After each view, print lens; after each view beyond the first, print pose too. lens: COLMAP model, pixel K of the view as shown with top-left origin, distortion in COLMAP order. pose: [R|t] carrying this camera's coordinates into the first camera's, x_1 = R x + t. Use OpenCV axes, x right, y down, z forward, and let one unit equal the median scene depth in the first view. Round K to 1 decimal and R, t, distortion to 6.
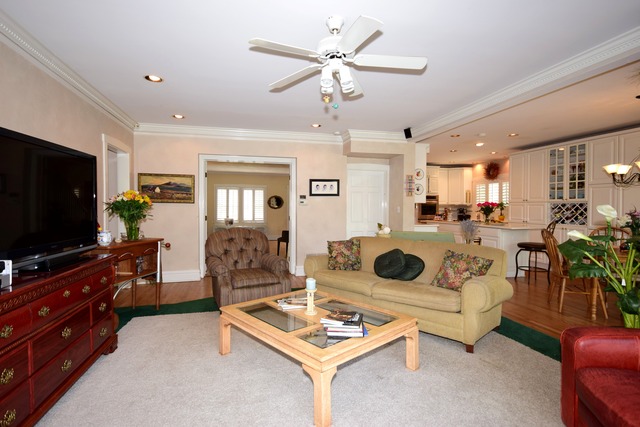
lens RADIAL K [[318.1, 0, 321.1], [0, 318.1, 213.7], [0, 0, 1]] dist [0.016747, -0.000736]
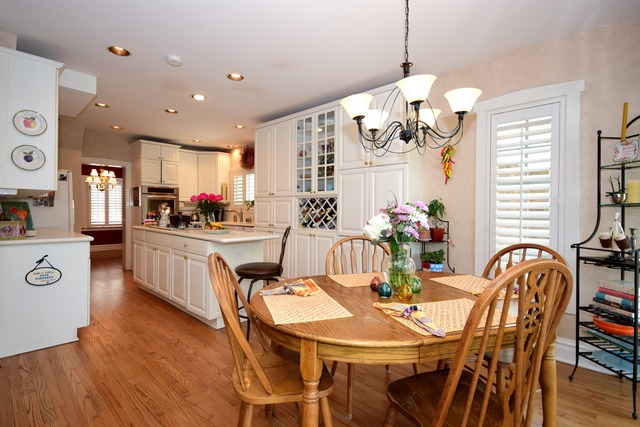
lens RADIAL K [[305.2, 0, 318.8], [0, 305.2, 210.6], [0, 0, 1]] dist [0.016639, -0.000428]
pose [[0.841330, 0.001282, 0.540520, 0.421609], [0.007009, 0.999887, -0.013281, 0.003425], [-0.540476, 0.014963, 0.841227, 0.451993]]
